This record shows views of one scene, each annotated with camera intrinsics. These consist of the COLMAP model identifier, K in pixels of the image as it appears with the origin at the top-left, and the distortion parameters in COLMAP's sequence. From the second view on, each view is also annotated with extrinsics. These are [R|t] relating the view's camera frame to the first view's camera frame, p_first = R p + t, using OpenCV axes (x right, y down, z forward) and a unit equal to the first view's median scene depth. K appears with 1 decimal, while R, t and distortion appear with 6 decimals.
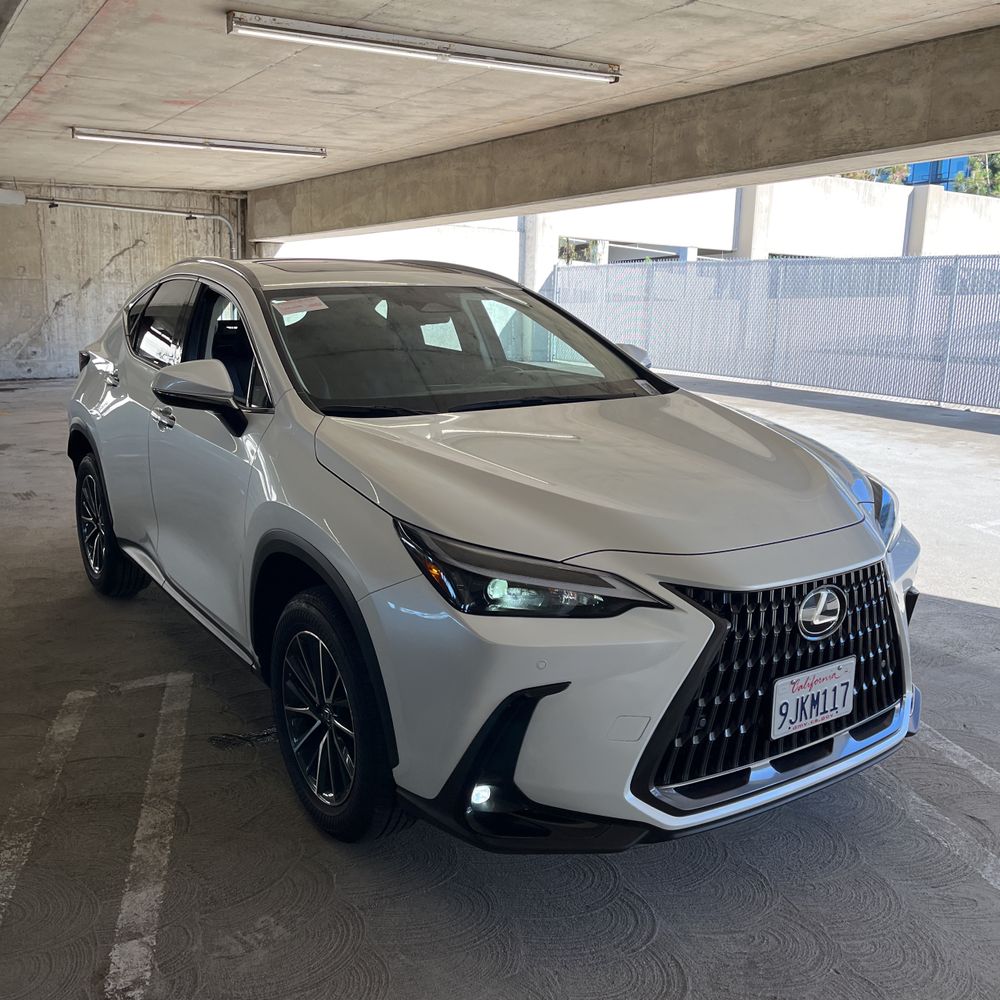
lens RADIAL K [[1018.6, 0, 500.0], [0, 1018.6, 500.0], [0, 0, 1]] dist [0.044256, -0.047819]
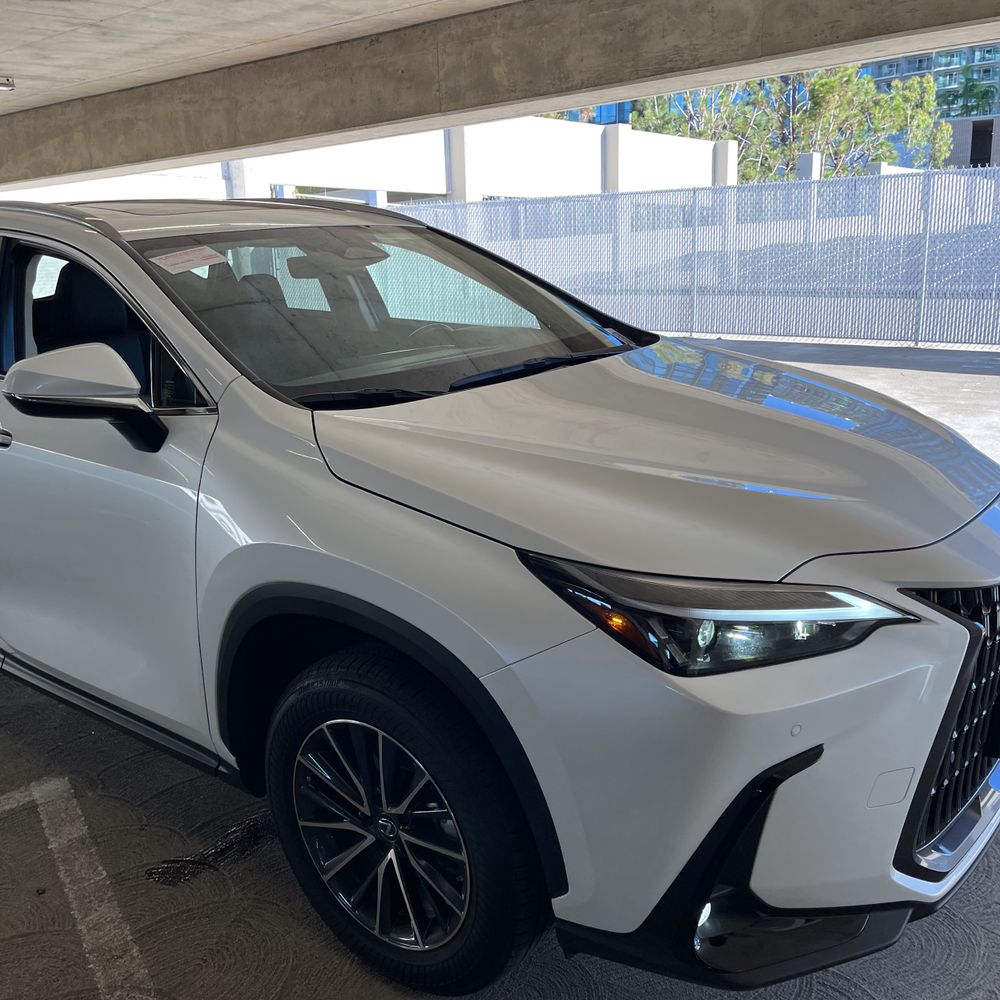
lens RADIAL K [[1013.1, 0, 520.1], [0, 1013.1, 508.0], [0, 0, 1]] dist [0.053073, -0.060684]
pose [[0.945489, -0.129210, 0.298922, -0.107528], [0.113052, 0.991063, 0.070809, -0.021075], [-0.305400, -0.033156, 0.951647, 0.121291]]
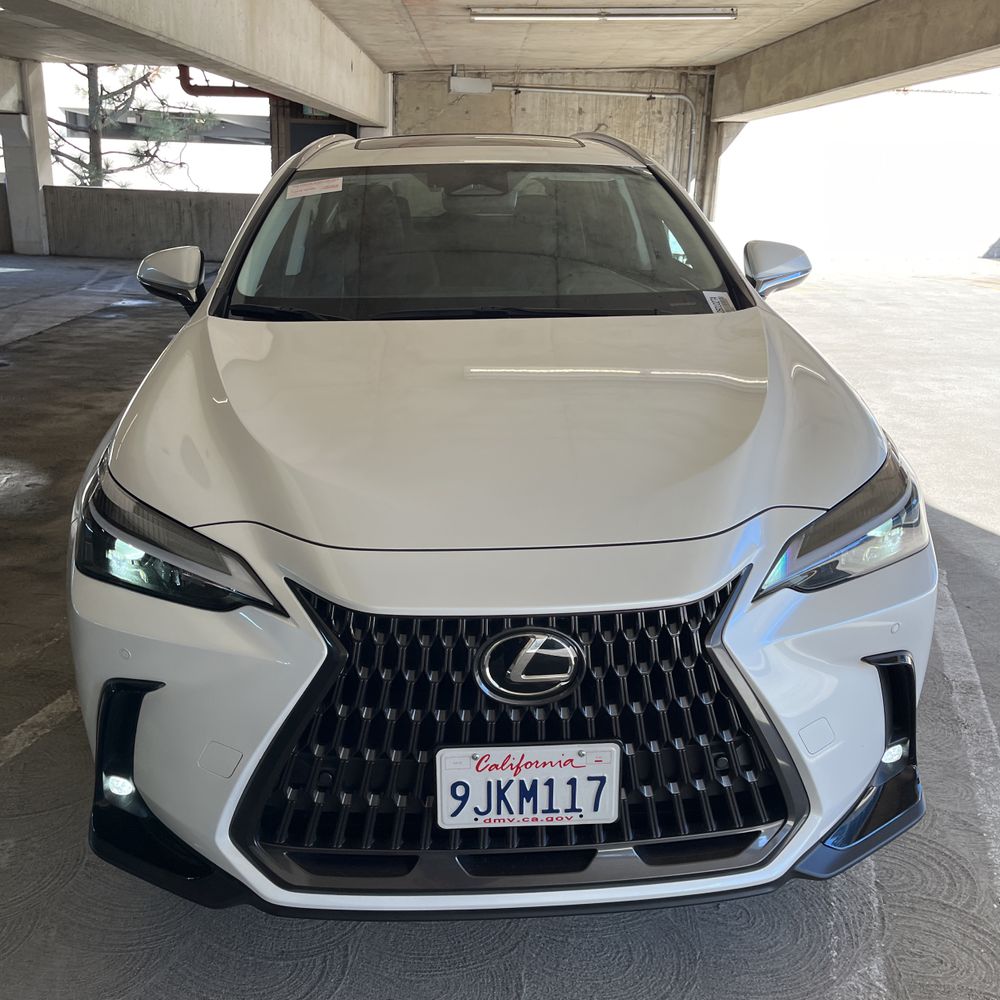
lens RADIAL K [[1018.6, 0, 500.0], [0, 1018.6, 500.0], [0, 0, 1]] dist [0.044256, -0.047819]
pose [[0.861804, 0.149426, -0.484733, 0.206704], [-0.098700, 0.986759, 0.128705, -0.026619], [0.497547, -0.063075, 0.865141, 0.149702]]
